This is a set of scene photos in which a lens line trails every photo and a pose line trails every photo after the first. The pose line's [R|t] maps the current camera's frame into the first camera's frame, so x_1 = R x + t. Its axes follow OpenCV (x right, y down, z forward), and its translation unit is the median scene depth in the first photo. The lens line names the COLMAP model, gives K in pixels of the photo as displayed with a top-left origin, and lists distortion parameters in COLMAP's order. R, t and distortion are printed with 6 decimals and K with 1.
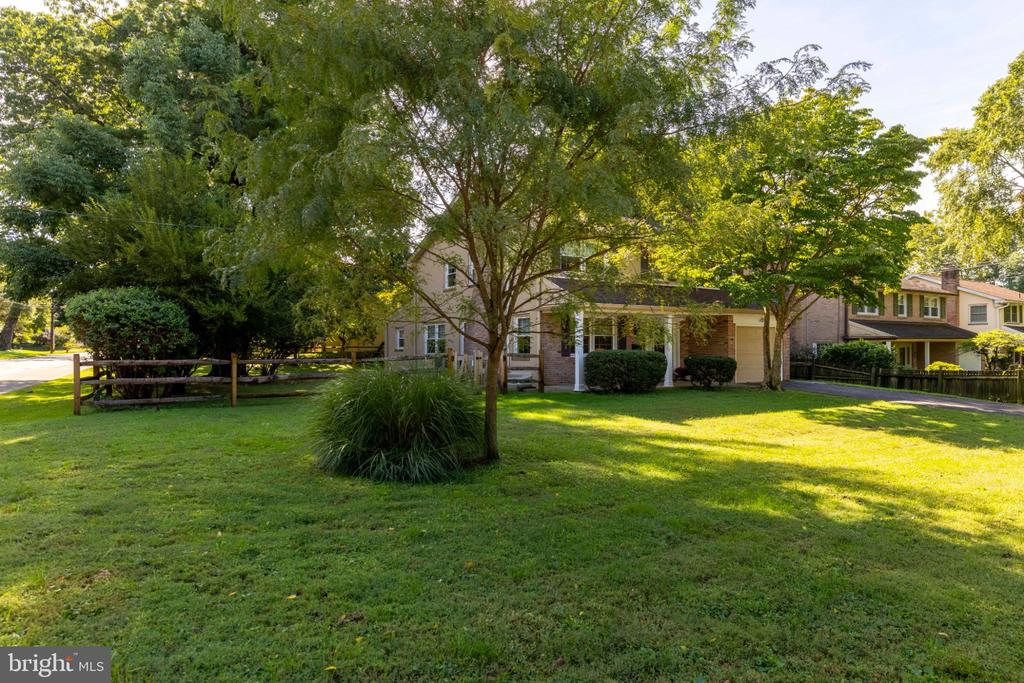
lens RADIAL K [[615.5, 0, 512.0], [0, 615.5, 341.5], [0, 0, 1]] dist [0.001725, 0.000203]
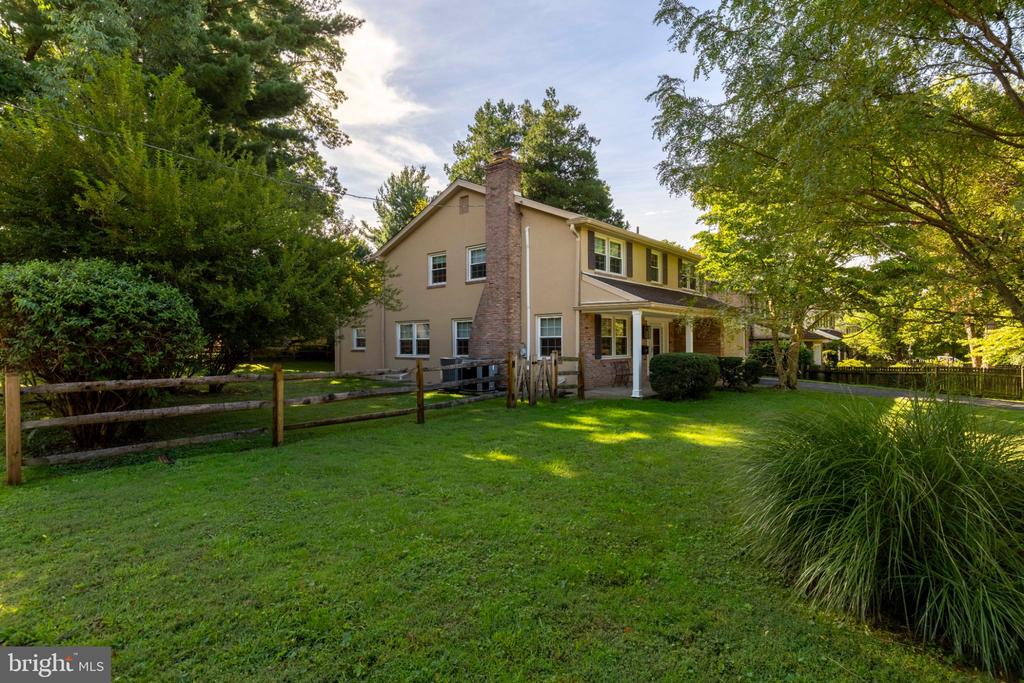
lens RADIAL K [[509.5, 0, 511.6], [0, 509.5, 330.8], [0, 0, 1]] dist [-0.004299, -0.000366]
pose [[0.951258, 0.006862, 0.308320, -0.371837], [-0.002585, 0.999895, -0.014276, -0.010260], [-0.308386, 0.012783, 0.951176, 0.381089]]
